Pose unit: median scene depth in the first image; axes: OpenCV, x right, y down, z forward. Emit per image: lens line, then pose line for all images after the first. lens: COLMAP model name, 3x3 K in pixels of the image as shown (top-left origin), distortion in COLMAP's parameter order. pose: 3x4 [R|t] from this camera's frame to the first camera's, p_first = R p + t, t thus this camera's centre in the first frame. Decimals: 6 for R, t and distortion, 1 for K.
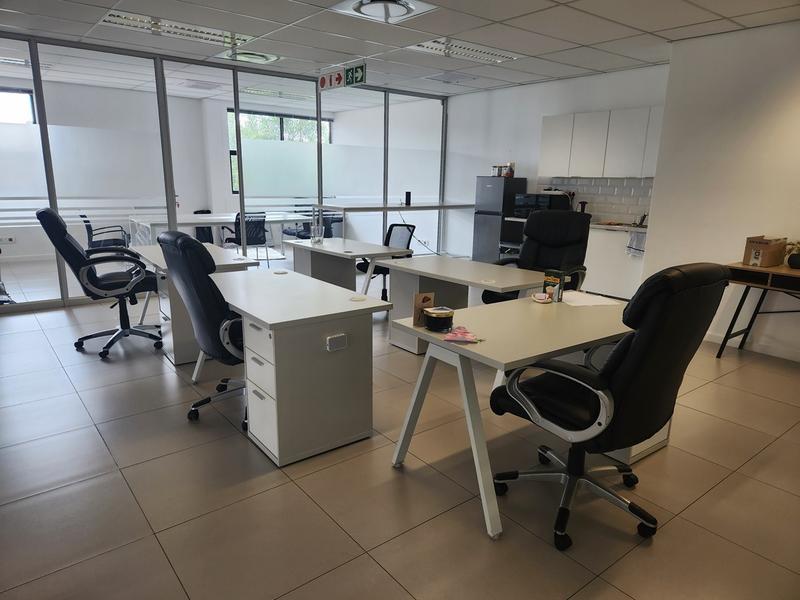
lens RADIAL K [[532.2, 0, 400.0], [0, 532.2, 300.0], [0, 0, 1]] dist [0.104010, -0.097006]
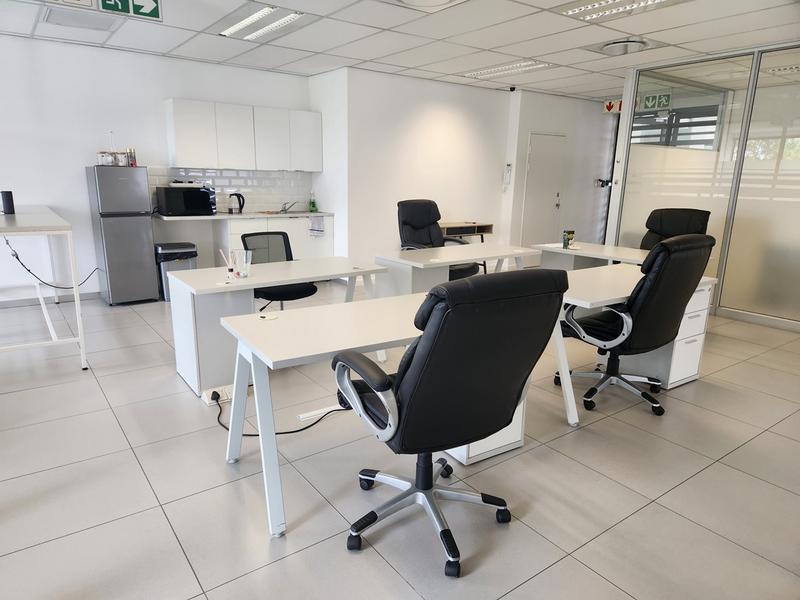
lens RADIAL K [[532.2, 0, 400.0], [0, 532.2, 300.0], [0, 0, 1]] dist [0.104010, -0.097006]
pose [[0.040453, -0.248427, 0.967806, -0.666680], [0.214689, 0.948137, 0.234404, -0.168056], [-0.975844, 0.198295, 0.091689, 0.667081]]
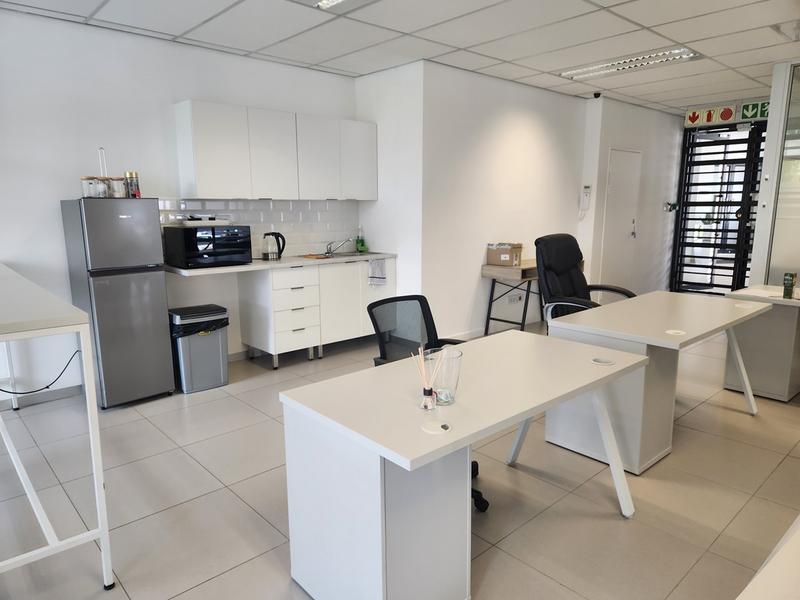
lens RADIAL K [[532.2, 0, 400.0], [0, 532.2, 300.0], [0, 0, 1]] dist [0.104010, -0.097006]
pose [[-0.066955, -0.197743, 0.977965, -0.393609], [0.232437, 0.950105, 0.208024, -0.210830], [-0.970304, 0.241243, -0.017652, 0.887521]]
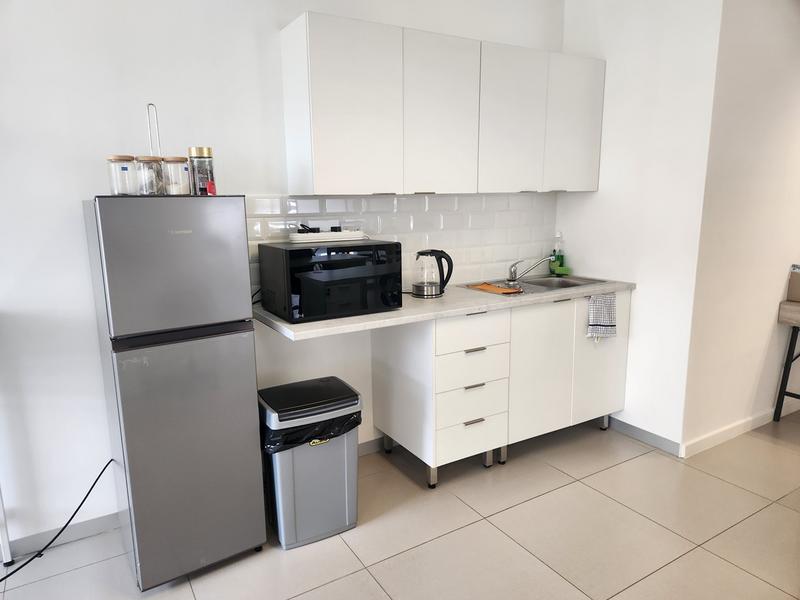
lens RADIAL K [[532.2, 0, 400.0], [0, 532.2, 300.0], [0, 0, 1]] dist [0.104010, -0.097006]
pose [[0.125846, -0.210726, 0.969411, -0.076455], [0.244027, 0.953731, 0.175639, -0.229640], [-0.961568, 0.214459, 0.171446, 0.980131]]
